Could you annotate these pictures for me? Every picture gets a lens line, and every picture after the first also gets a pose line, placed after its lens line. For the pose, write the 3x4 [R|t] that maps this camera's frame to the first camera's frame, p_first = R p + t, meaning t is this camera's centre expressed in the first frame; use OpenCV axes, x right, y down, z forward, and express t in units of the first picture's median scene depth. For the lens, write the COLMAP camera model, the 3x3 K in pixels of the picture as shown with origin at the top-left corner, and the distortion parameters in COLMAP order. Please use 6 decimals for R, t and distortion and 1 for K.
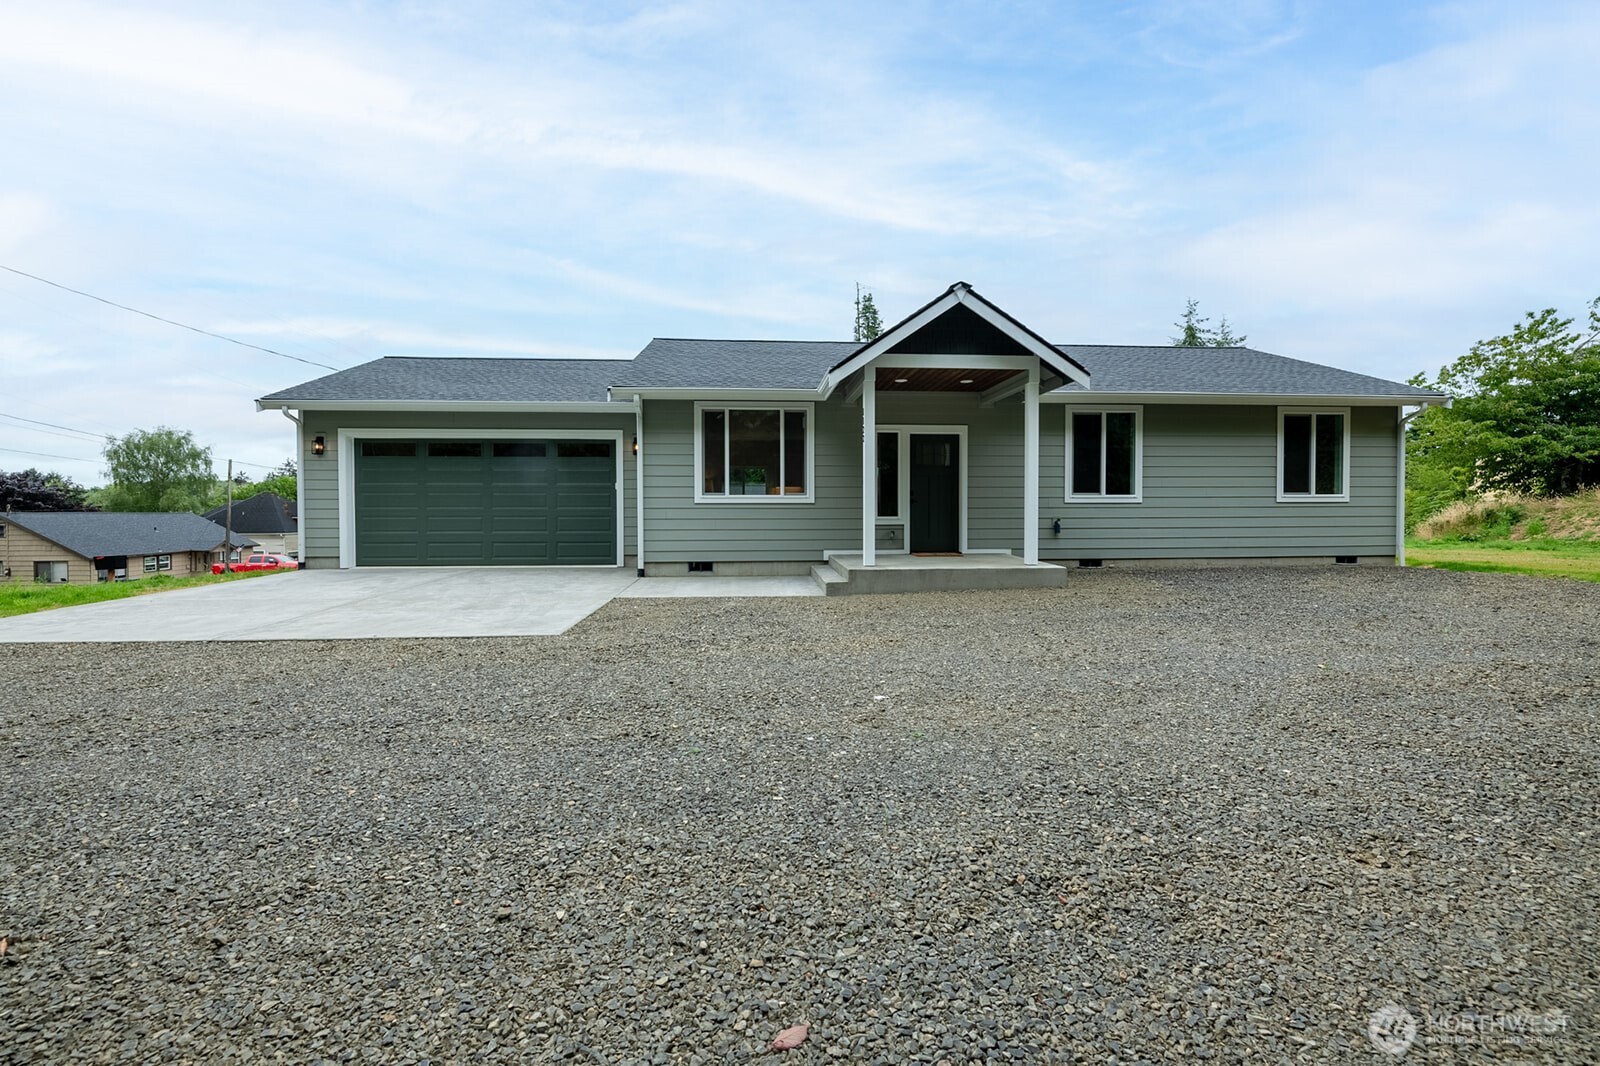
lens RADIAL K [[632.9, 0, 798.7], [0, 632.9, 520.3], [0, 0, 1]] dist [-0.007417, -0.003272]
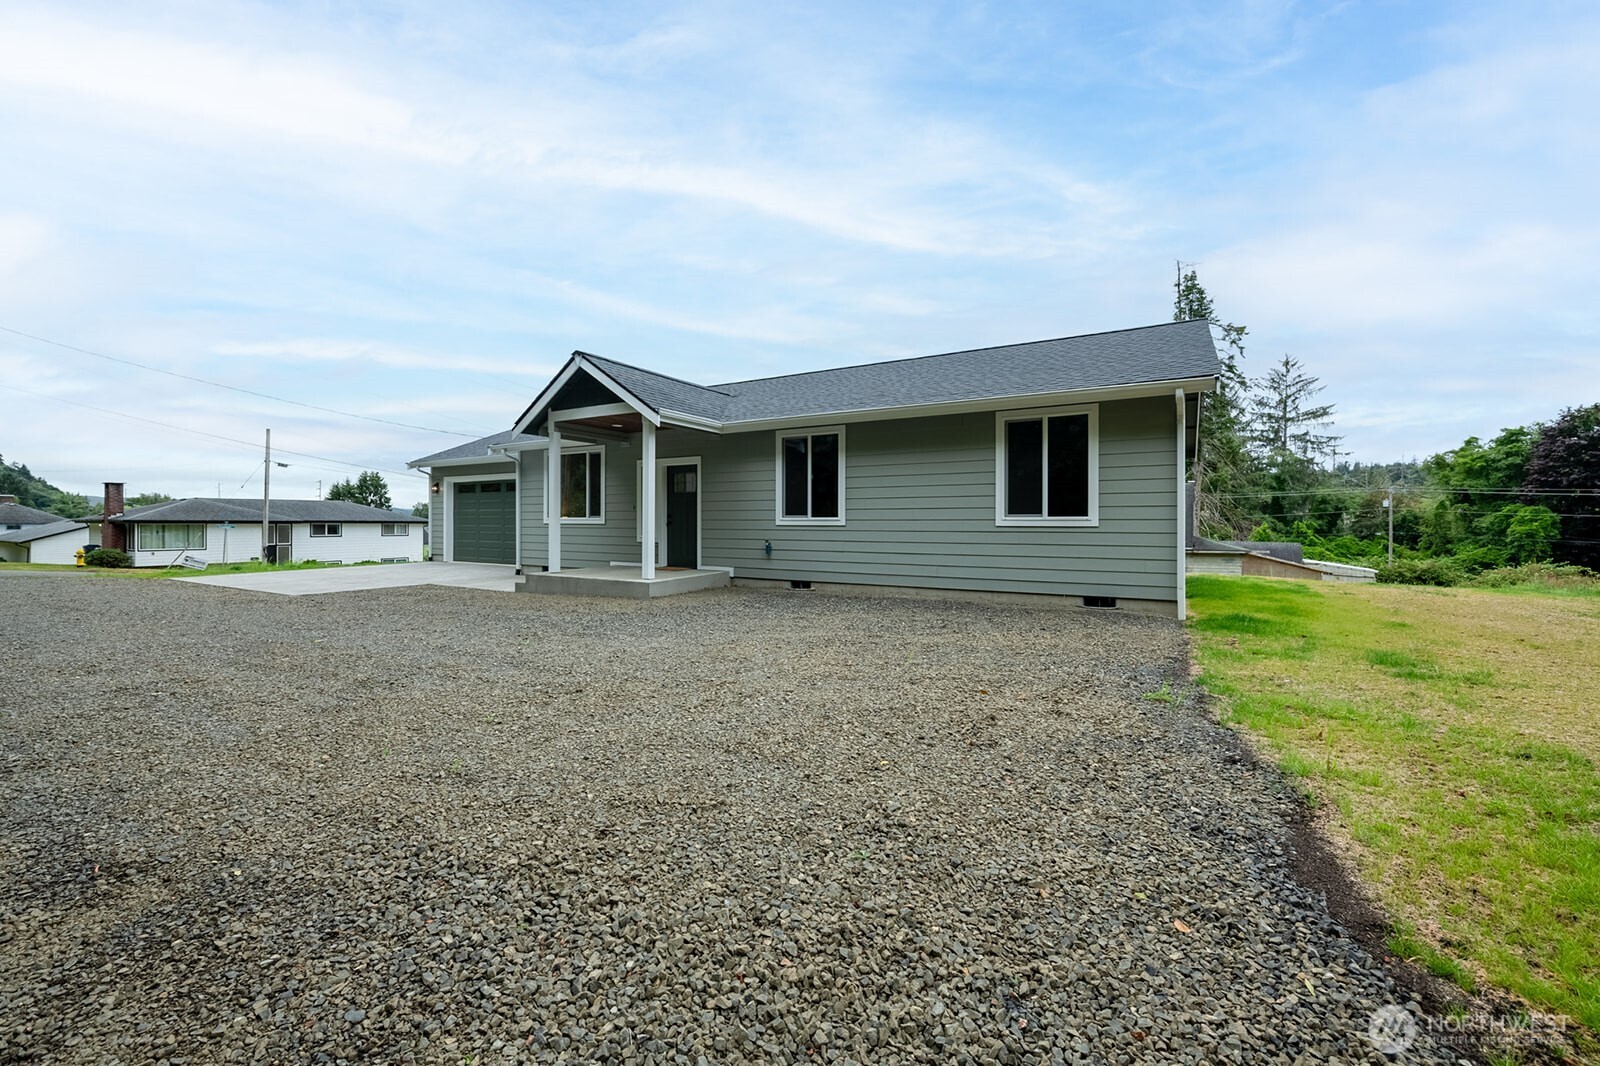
lens RADIAL K [[632.9, 0, 798.7], [0, 632.9, 520.3], [0, 0, 1]] dist [-0.007417, -0.003272]
pose [[0.828344, 0.002781, -0.560214, 1.028716], [-0.017003, 0.999652, -0.020179, -0.015272], [0.559962, 0.026240, 0.828102, 0.159033]]
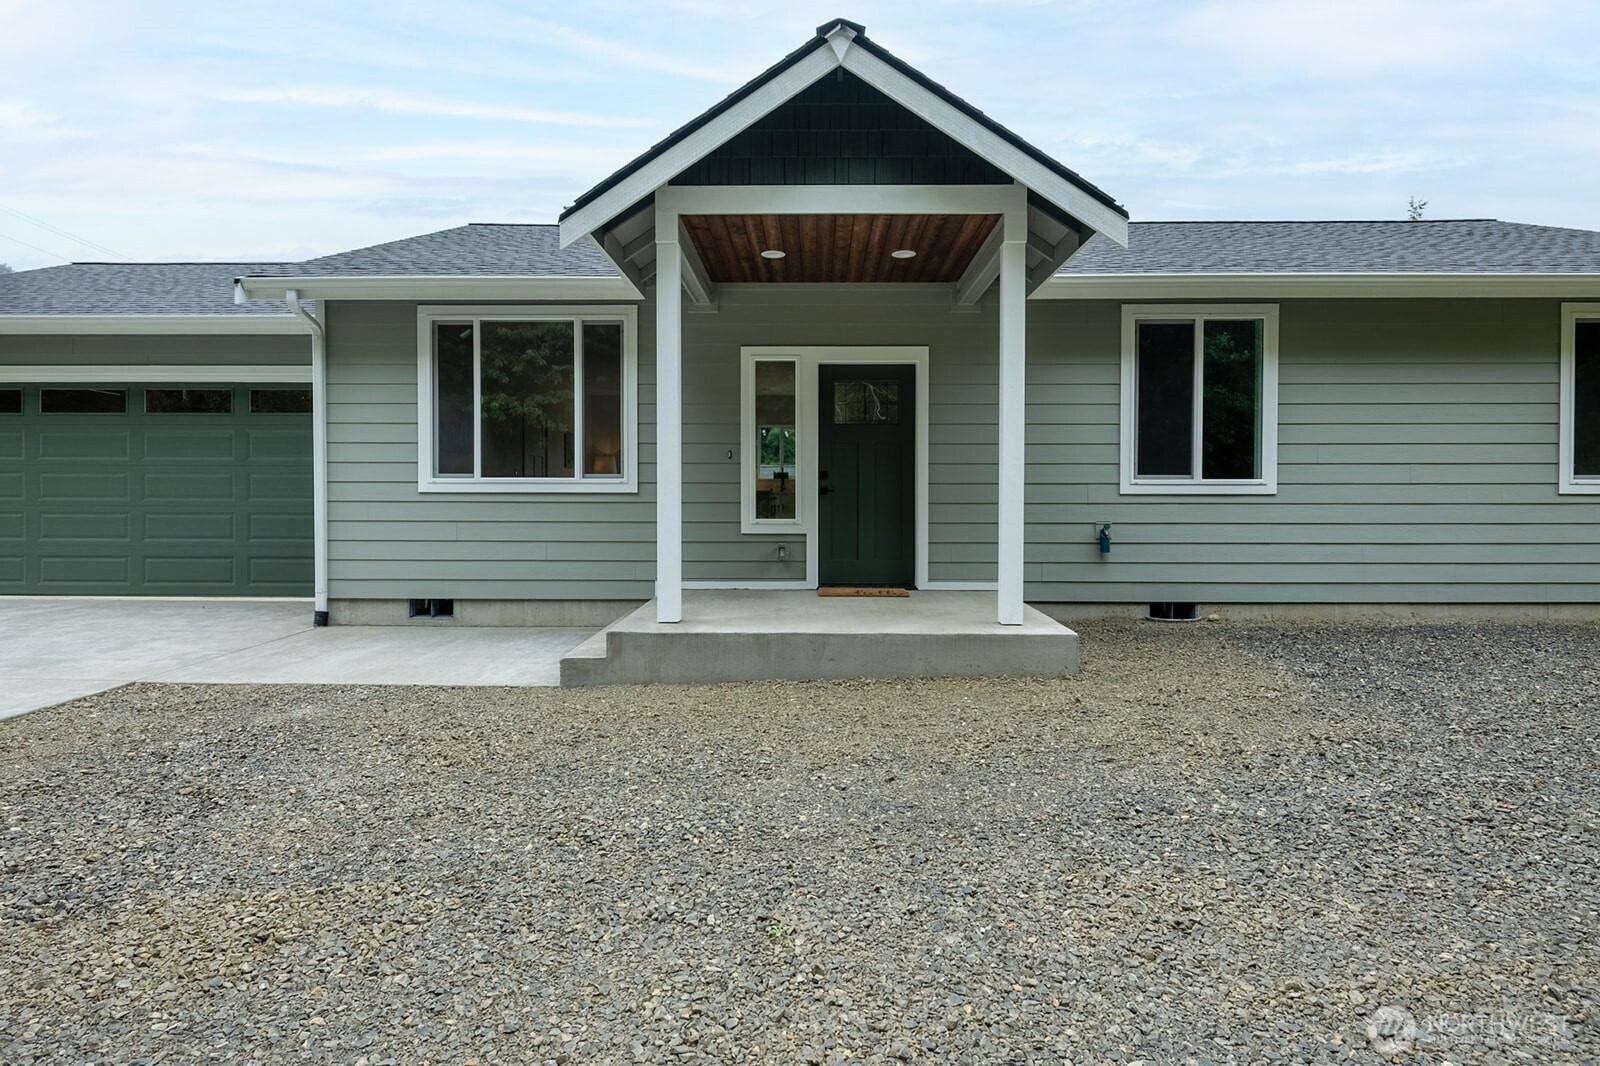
lens RADIAL K [[830.7, 0, 801.7], [0, 830.7, 511.8], [0, 0, 1]] dist [-0.003995, -0.001048]
pose [[0.996586, 0.005299, -0.082387, 0.215997], [-0.005624, 0.999977, -0.003706, -0.009213], [0.082365, 0.004157, 0.996594, 0.298365]]
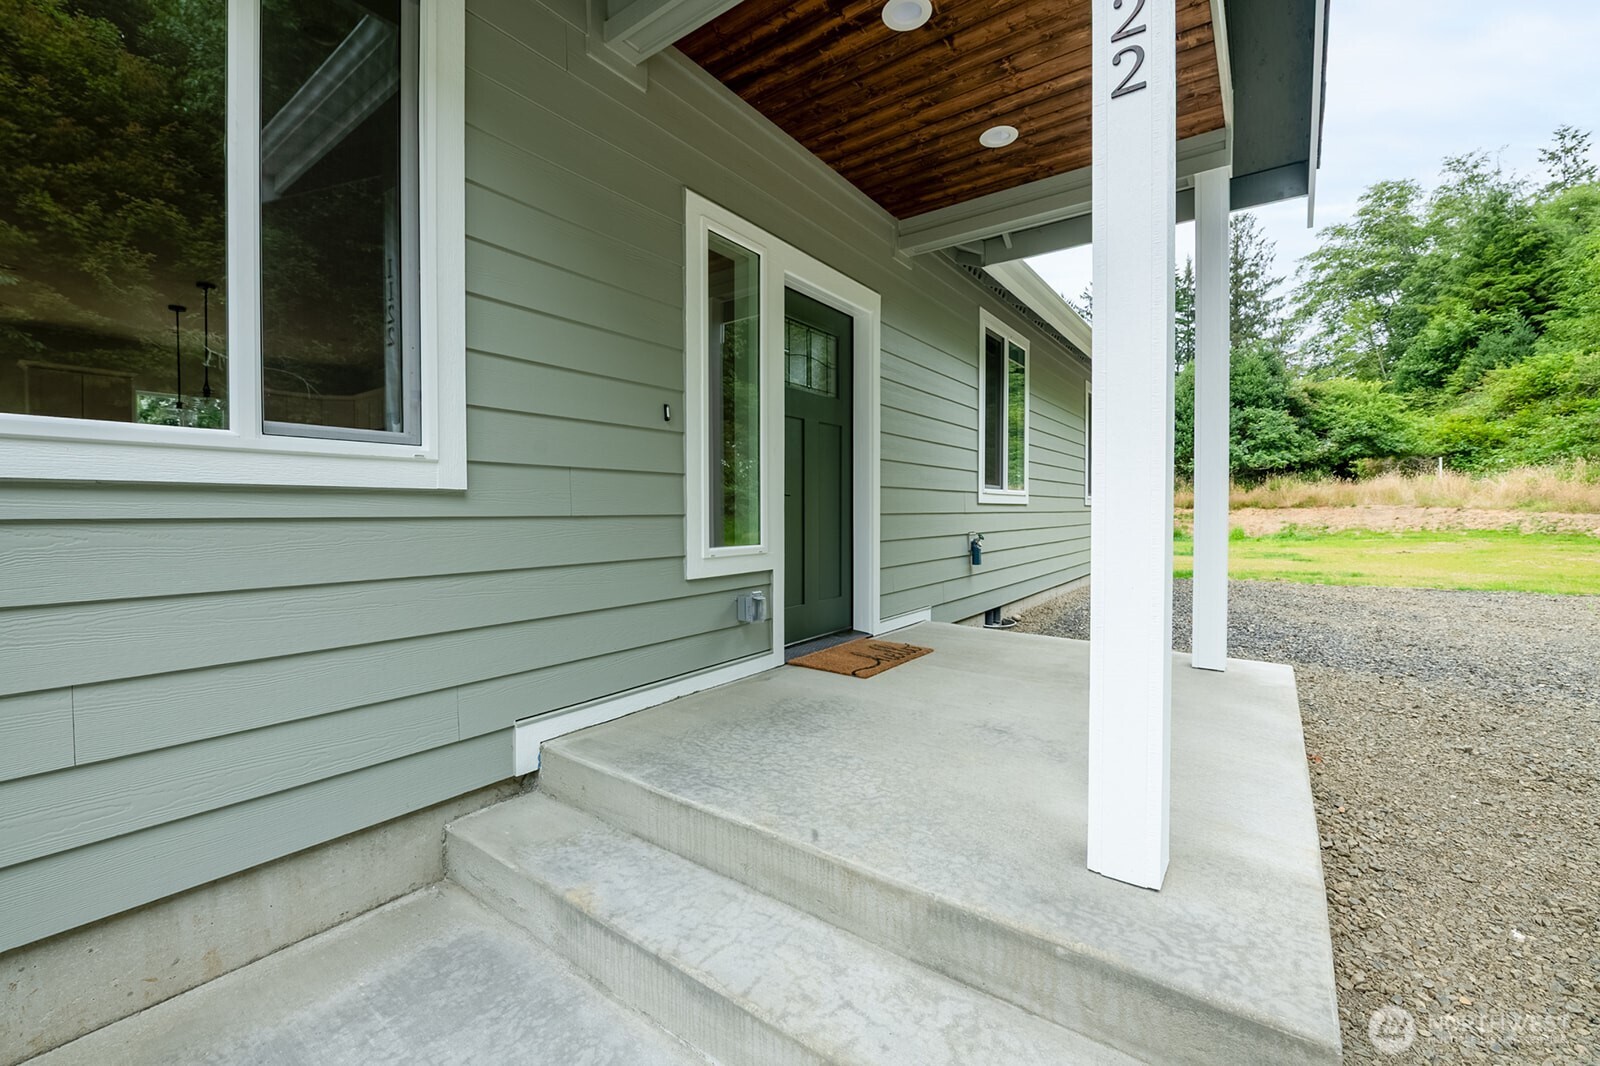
lens RADIAL K [[632.9, 0, 798.7], [0, 632.9, 520.3], [0, 0, 1]] dist [-0.007417, -0.003272]
pose [[0.643105, -0.010515, 0.765706, -0.054293], [0.015682, 0.999877, 0.000560, -0.016646], [-0.765617, 0.011648, 0.643191, 0.782905]]
